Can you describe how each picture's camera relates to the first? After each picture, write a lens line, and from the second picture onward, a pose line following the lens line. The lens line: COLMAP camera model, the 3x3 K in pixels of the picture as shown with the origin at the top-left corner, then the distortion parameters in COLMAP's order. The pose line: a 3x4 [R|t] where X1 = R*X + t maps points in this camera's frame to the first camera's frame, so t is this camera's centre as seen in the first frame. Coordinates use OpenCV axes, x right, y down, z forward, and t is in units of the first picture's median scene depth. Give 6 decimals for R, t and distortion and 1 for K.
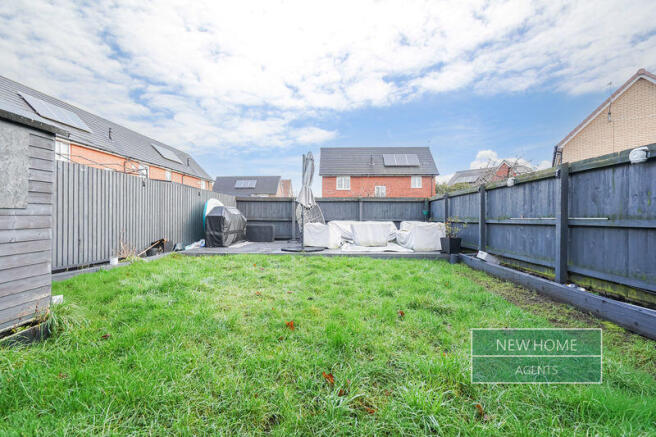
lens RADIAL K [[304.2, 0, 326.2], [0, 304.2, 216.0], [0, 0, 1]] dist [-0.002898, -0.000119]
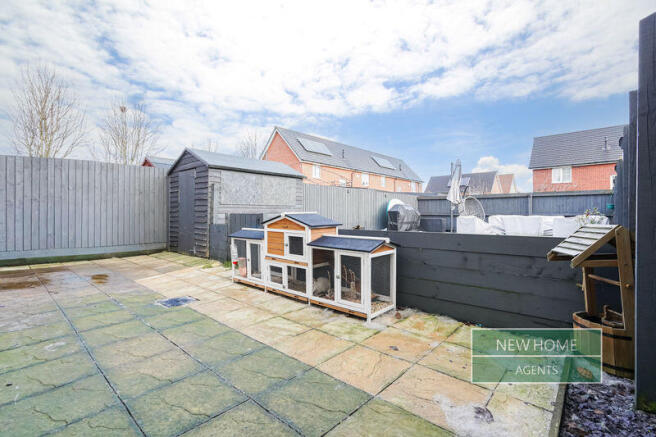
lens RADIAL K [[304.2, 0, 328.2], [0, 304.2, 214.7], [0, 0, 1]] dist [-0.002898, -0.000119]
pose [[0.769322, 0.000038, -0.638861, 0.244896], [-0.000385, 1.000000, -0.000404, 0.014003], [0.638861, 0.000557, 0.769322, -0.227388]]
